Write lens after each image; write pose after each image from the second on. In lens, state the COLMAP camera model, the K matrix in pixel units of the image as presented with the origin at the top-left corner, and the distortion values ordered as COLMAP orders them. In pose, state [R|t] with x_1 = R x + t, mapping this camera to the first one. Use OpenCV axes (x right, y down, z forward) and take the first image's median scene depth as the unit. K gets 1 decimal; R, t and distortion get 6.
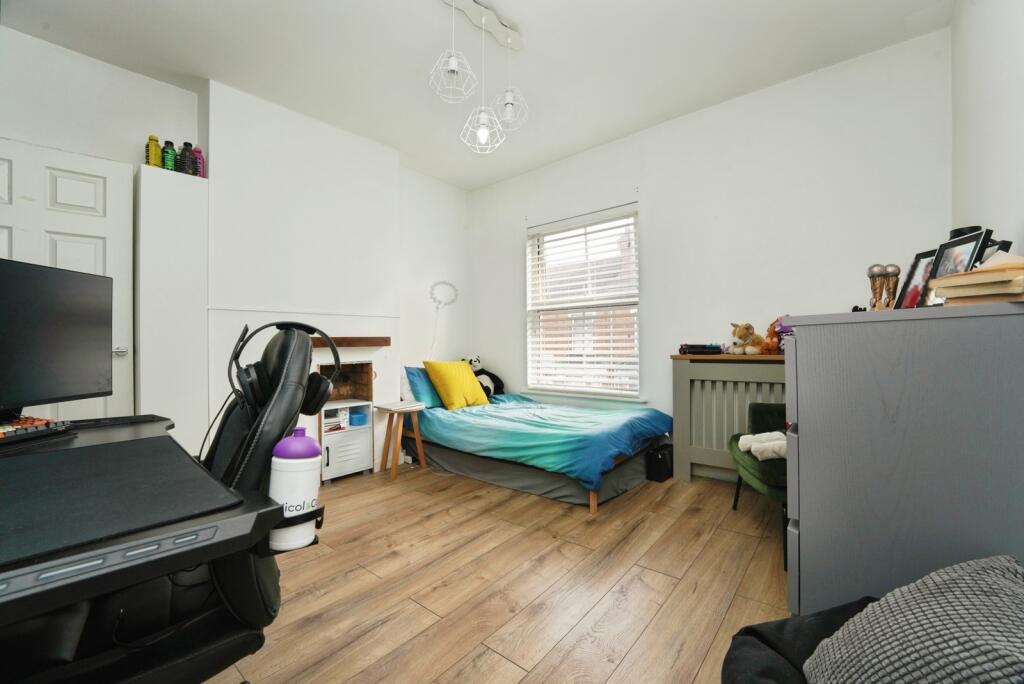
lens RADIAL K [[408.4, 0, 512.0], [0, 408.4, 342.0], [0, 0, 1]] dist [-0.019213, -0.000021]
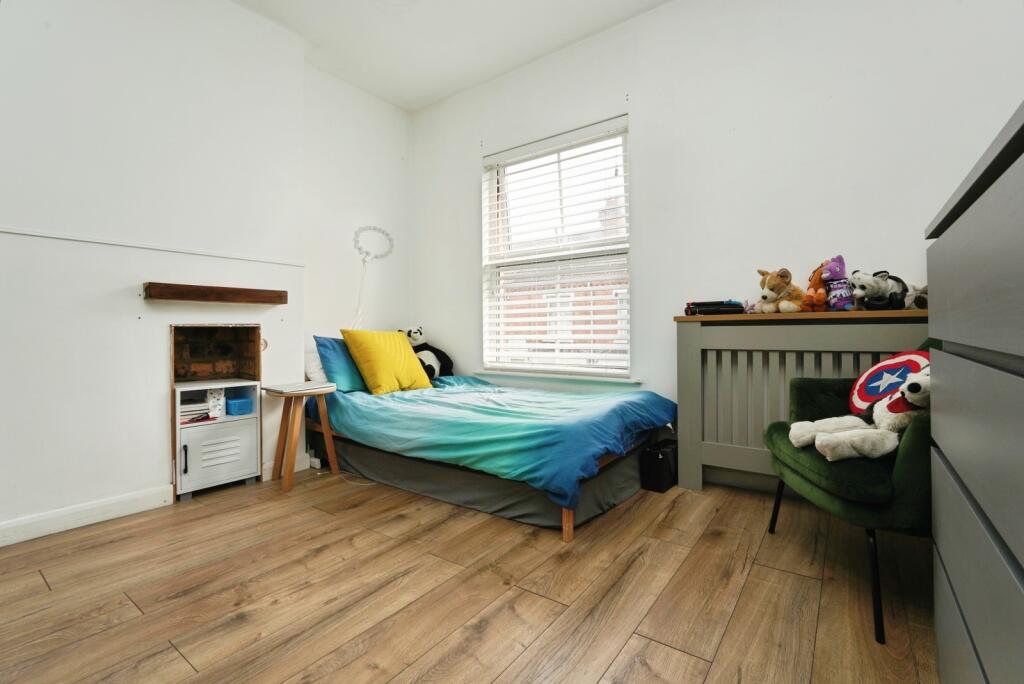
lens RADIAL K [[462.6, 0, 495.5], [0, 462.6, 320.9], [0, 0, 1]] dist [-0.011371, 0.000039]
pose [[0.999396, 0.003465, 0.034580, 0.044164], [-0.002914, 0.999868, -0.015978, 0.057427], [-0.034631, 0.015868, 0.999274, 0.196027]]
